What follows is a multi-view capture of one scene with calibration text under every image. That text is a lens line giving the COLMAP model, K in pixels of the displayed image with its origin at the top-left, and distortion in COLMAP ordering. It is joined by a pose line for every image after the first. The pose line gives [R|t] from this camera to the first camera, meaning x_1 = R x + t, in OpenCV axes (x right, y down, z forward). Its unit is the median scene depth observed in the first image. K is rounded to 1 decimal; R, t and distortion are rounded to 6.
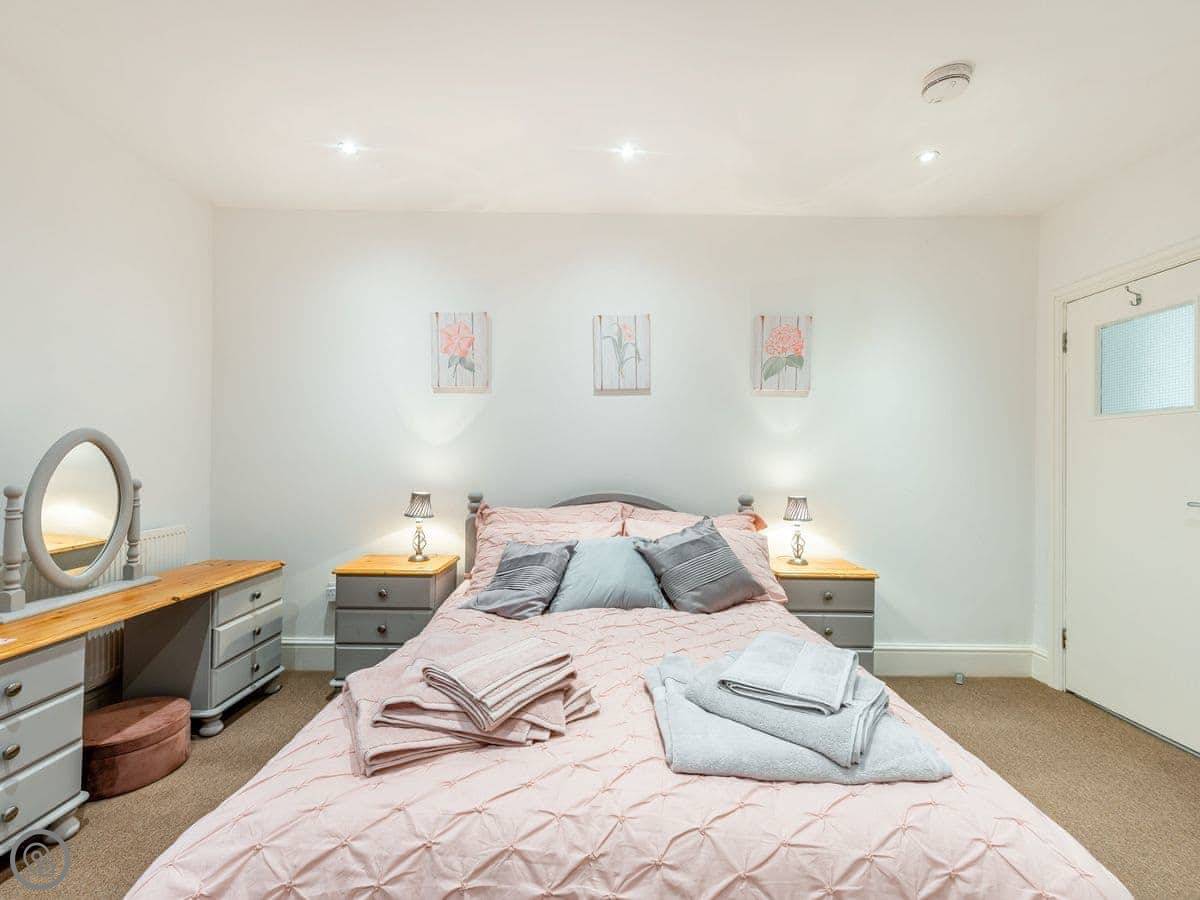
lens RADIAL K [[535.7, 0, 600.0], [0, 535.7, 450.0], [0, 0, 1]] dist [0.024333, -0.012154]
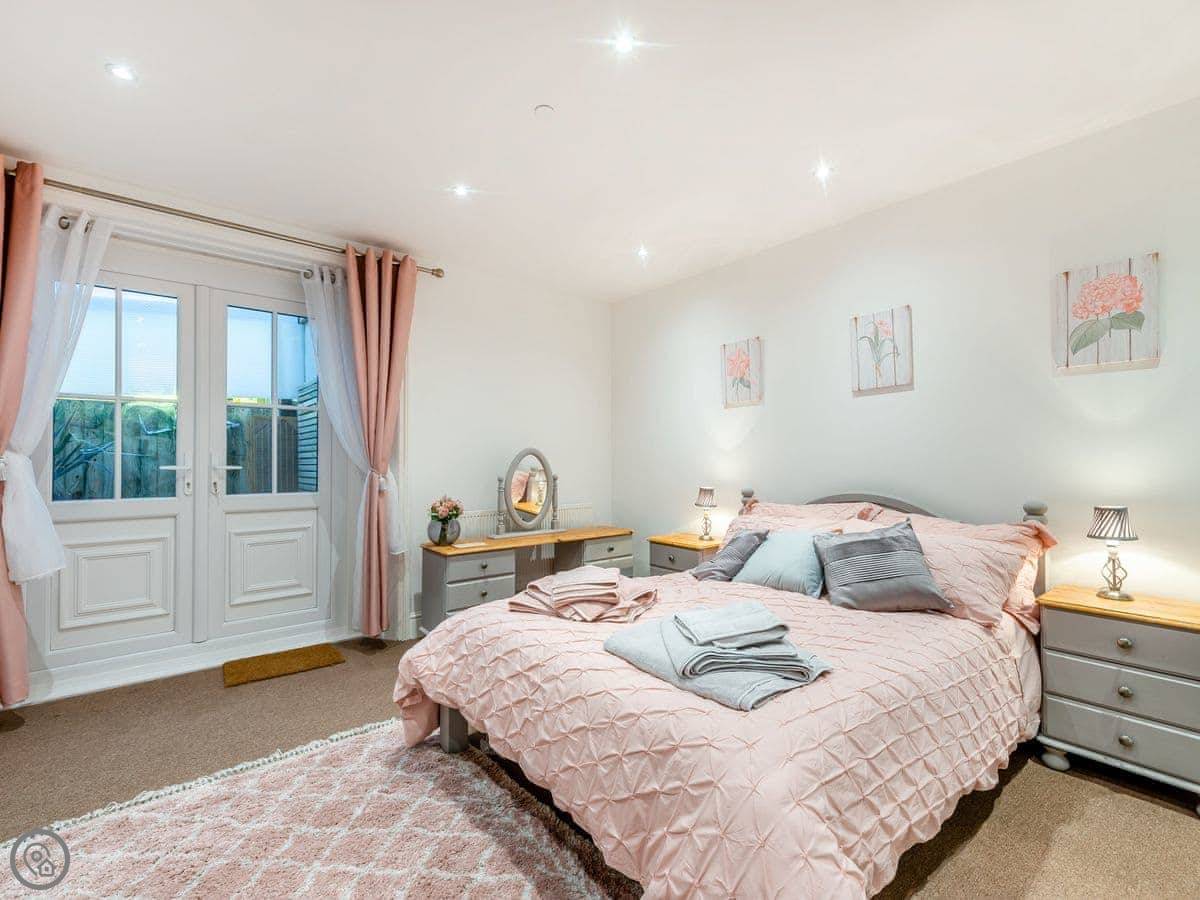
lens RADIAL K [[538.9, 0, 602.0], [0, 538.9, 447.2], [0, 0, 1]] dist [0.004019, -0.000417]
pose [[0.626400, -0.032742, -0.778814, 0.527560], [0.020807, 0.999464, -0.025283, 0.009638], [0.779224, -0.000368, 0.626745, -0.010738]]
